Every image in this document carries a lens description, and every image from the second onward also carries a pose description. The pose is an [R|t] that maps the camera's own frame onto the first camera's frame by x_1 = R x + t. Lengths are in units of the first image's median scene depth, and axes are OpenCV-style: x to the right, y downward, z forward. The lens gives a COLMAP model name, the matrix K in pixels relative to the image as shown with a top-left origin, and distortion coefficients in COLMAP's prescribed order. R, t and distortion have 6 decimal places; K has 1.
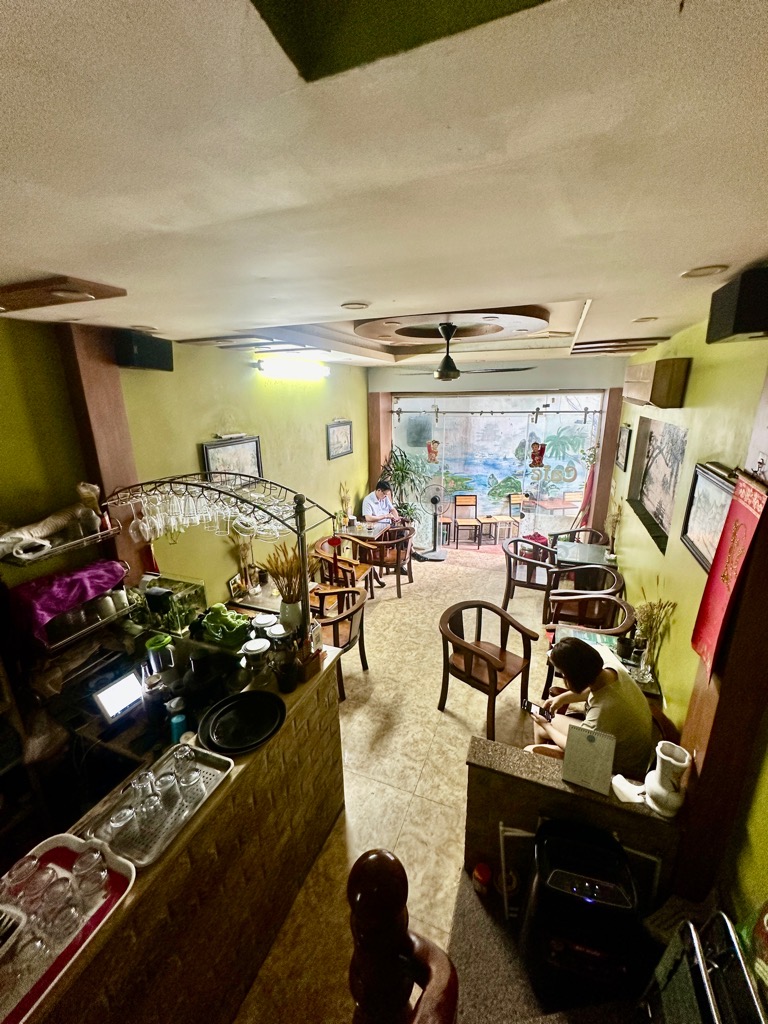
lens RADIAL K [[408.6, 0, 384.2], [0, 408.6, 512.9], [0, 0, 1]] dist [-0.002710, 0.000678]
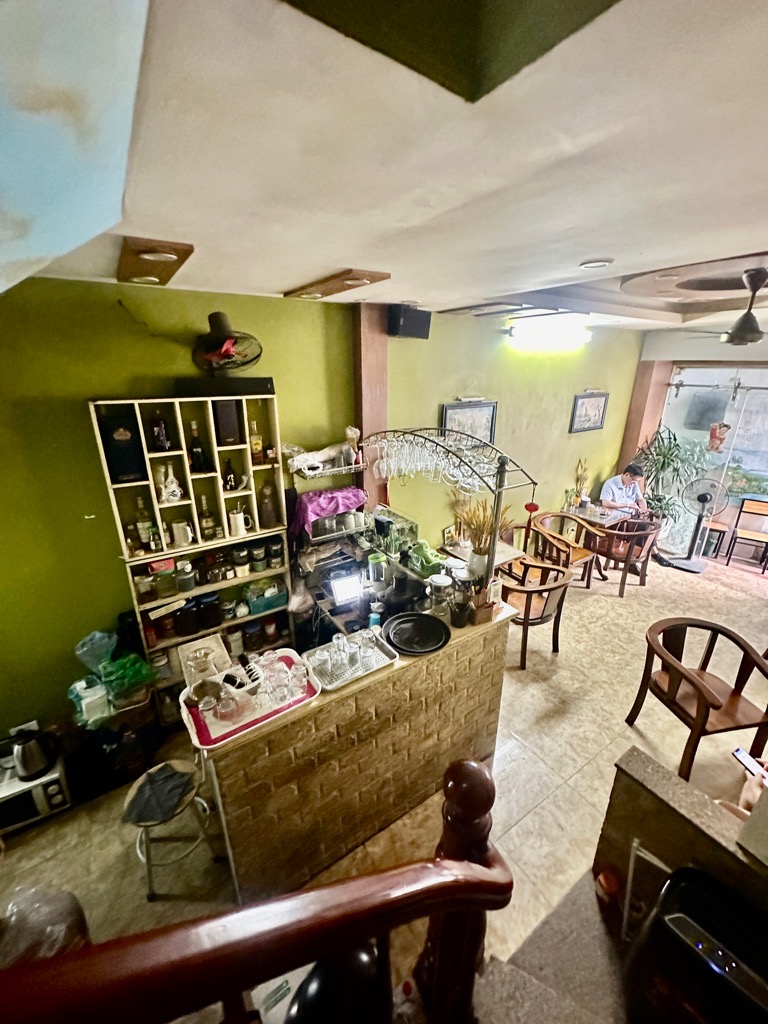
lens RADIAL K [[408.6, 0, 384.7], [0, 408.6, 512.8], [0, 0, 1]] dist [-0.002710, 0.000678]
pose [[0.818895, 0.208080, -0.534896, 0.115057], [-0.170334, 0.978087, 0.119714, 0.020901], [0.548085, -0.006922, 0.836394, -0.050057]]
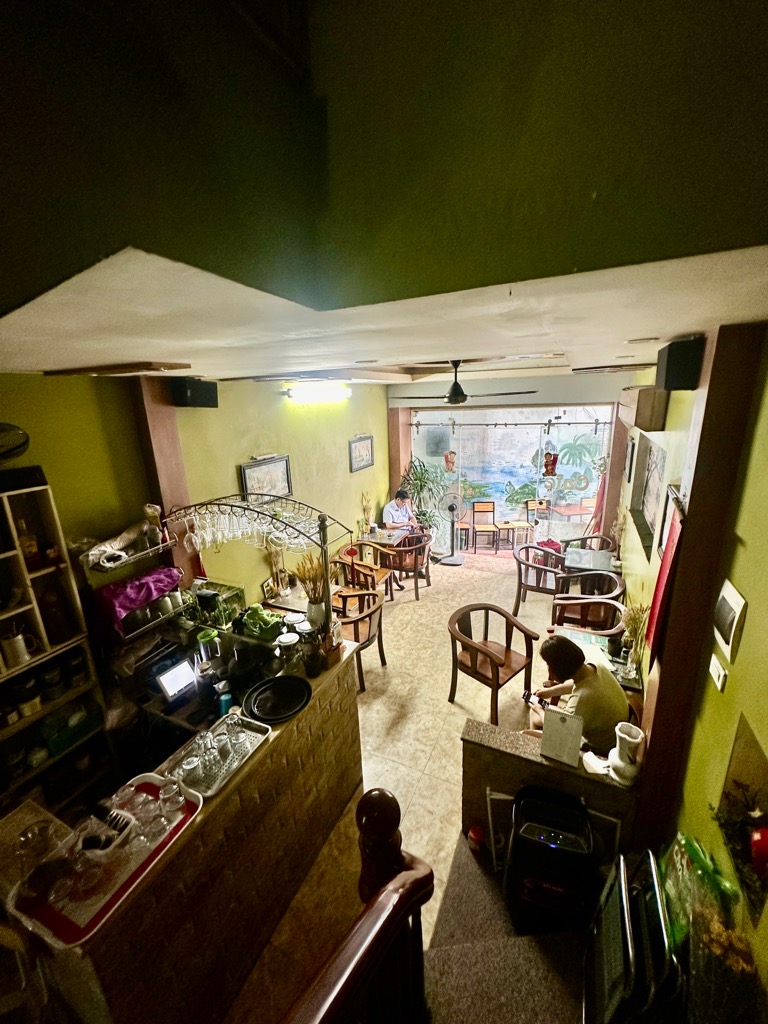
lens RADIAL K [[408.6, 0, 384.6], [0, 408.6, 512.5], [0, 0, 1]] dist [-0.002710, 0.000678]
pose [[0.997963, -0.004318, -0.063645, 0.044294], [0.003957, 0.999975, -0.005803, -0.034969], [0.063668, 0.005539, 0.997956, -0.163574]]
